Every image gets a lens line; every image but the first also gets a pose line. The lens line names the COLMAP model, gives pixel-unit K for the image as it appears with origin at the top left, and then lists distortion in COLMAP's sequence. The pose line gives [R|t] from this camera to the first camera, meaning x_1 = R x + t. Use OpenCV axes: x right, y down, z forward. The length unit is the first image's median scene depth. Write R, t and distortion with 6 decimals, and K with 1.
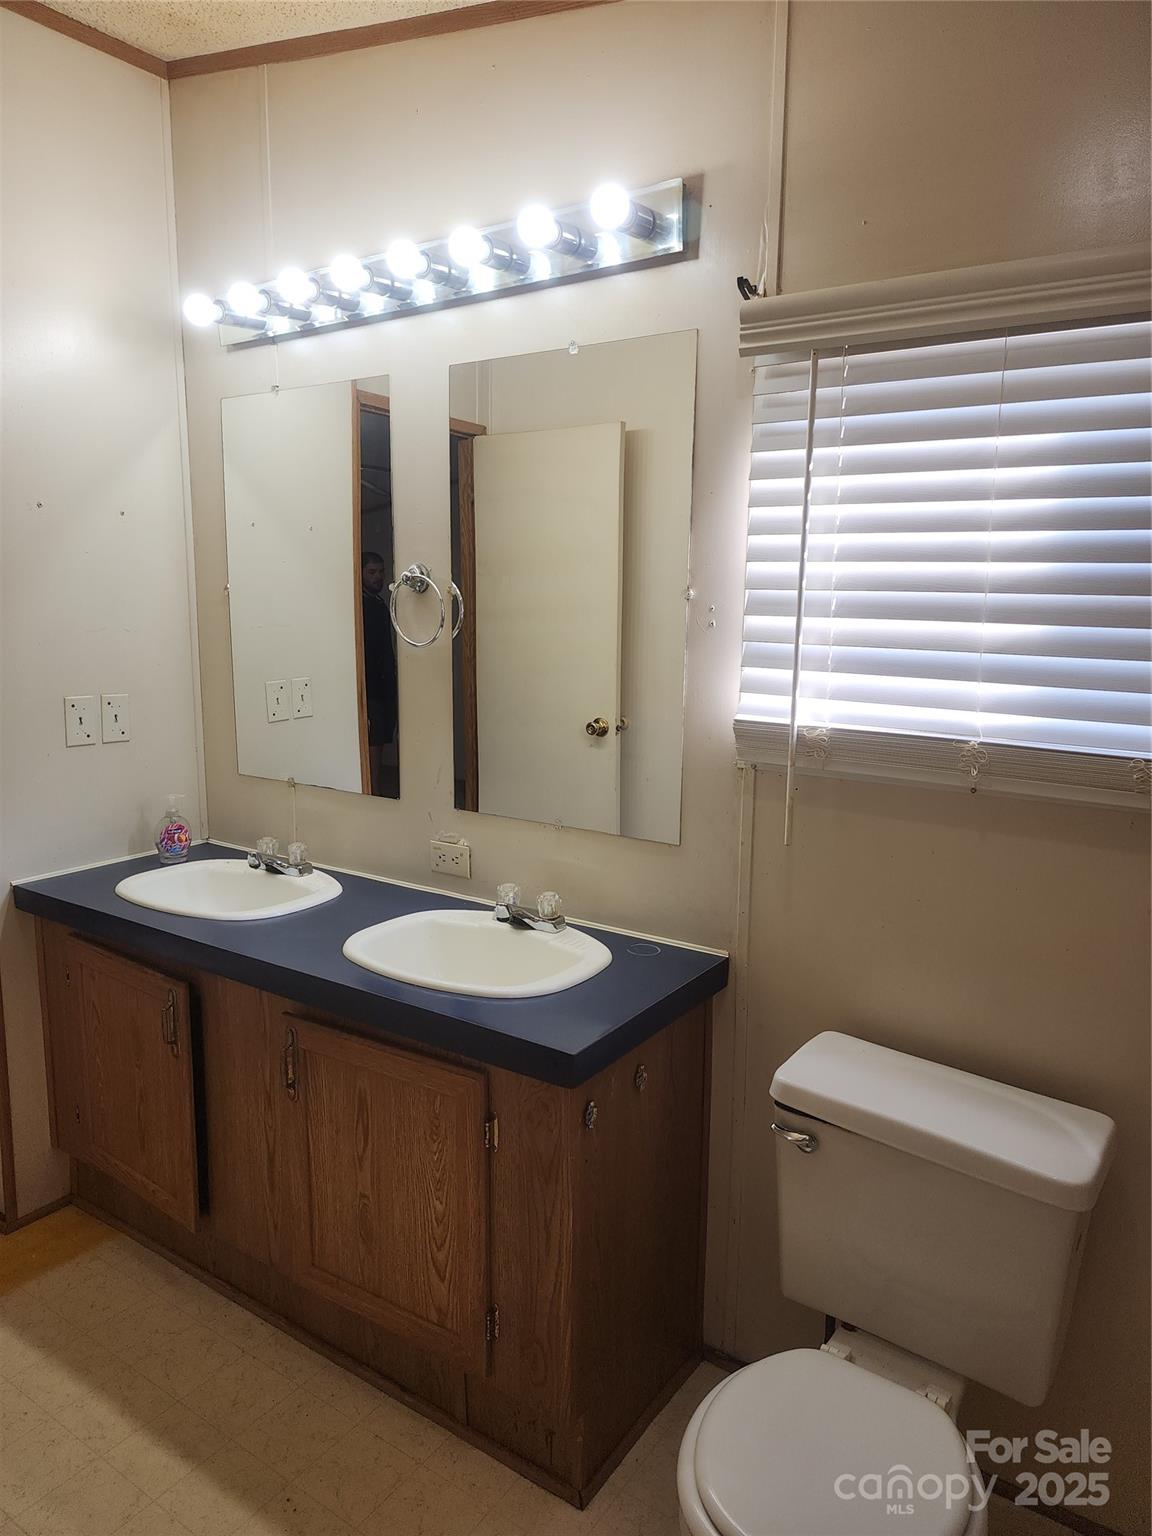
lens RADIAL K [[1046.1, 0, 574.1], [0, 1046.1, 771.1], [0, 0, 1]] dist [0.066675, -0.051493]
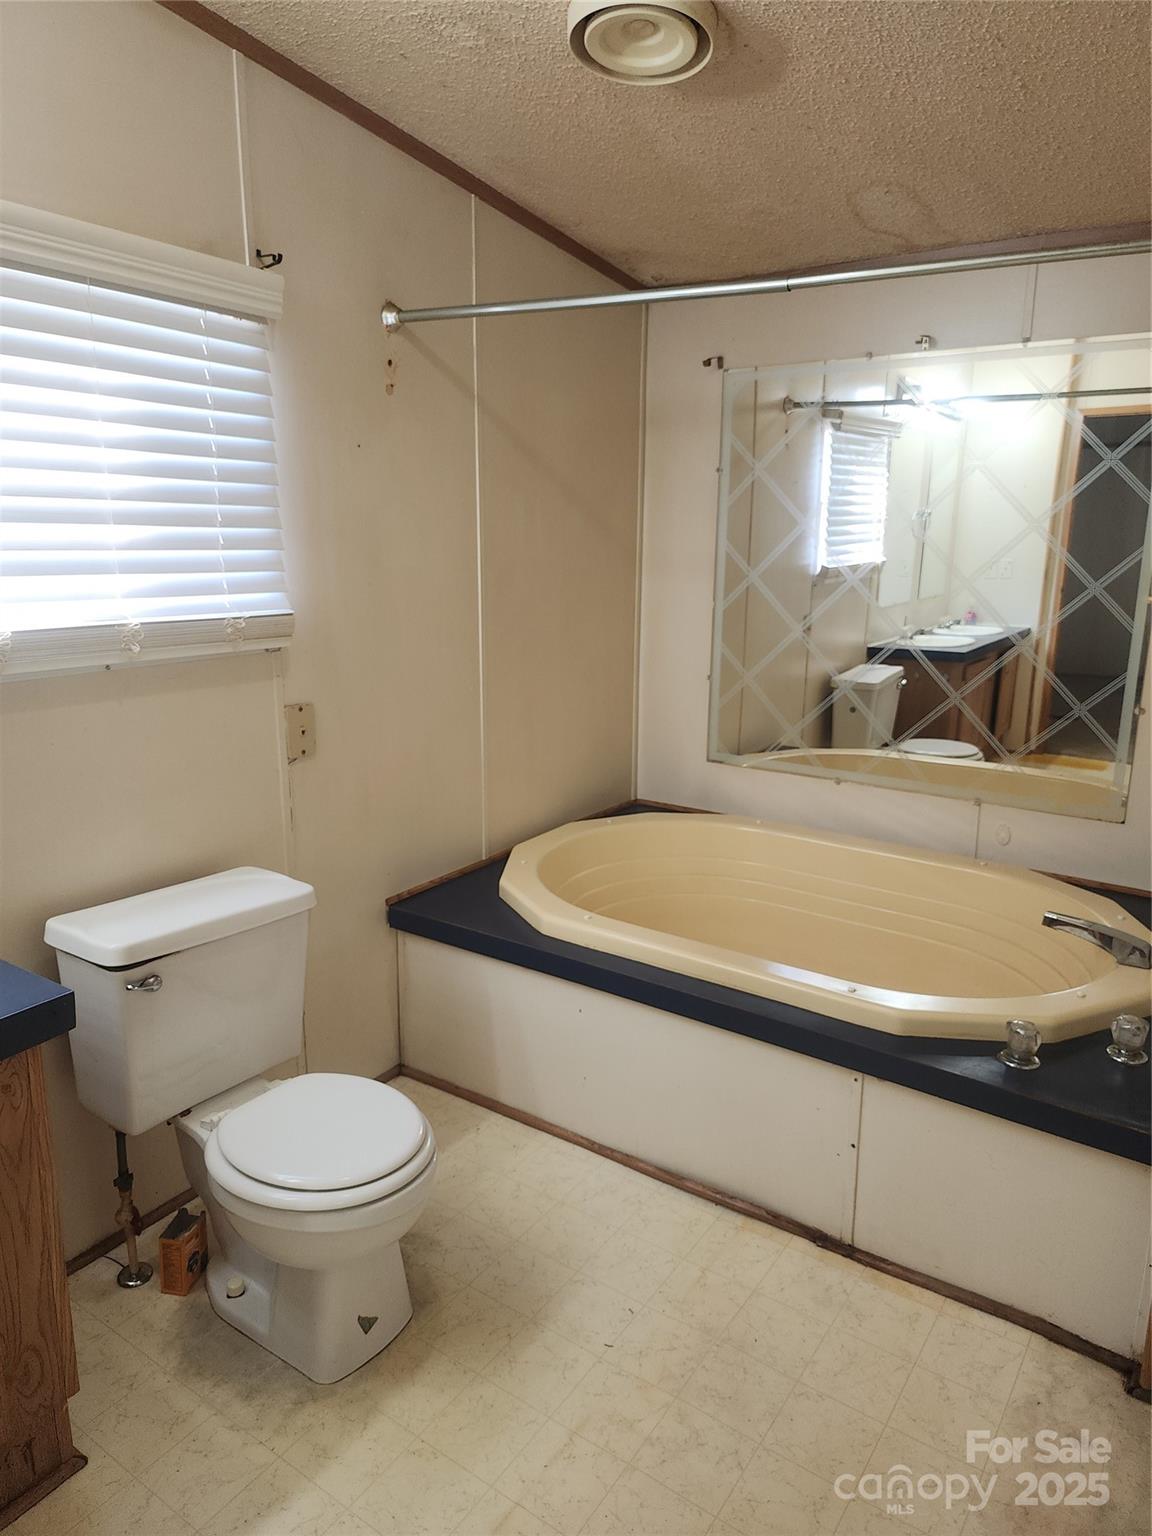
lens RADIAL K [[1046.1, 0, 575.0], [0, 1046.1, 764.1], [0, 0, 1]] dist [0.066675, -0.051493]
pose [[-0.001139, -0.237350, 0.971423, -0.869276], [0.164037, 0.958221, 0.234317, -0.075833], [-0.986454, 0.159616, 0.037843, 0.475059]]
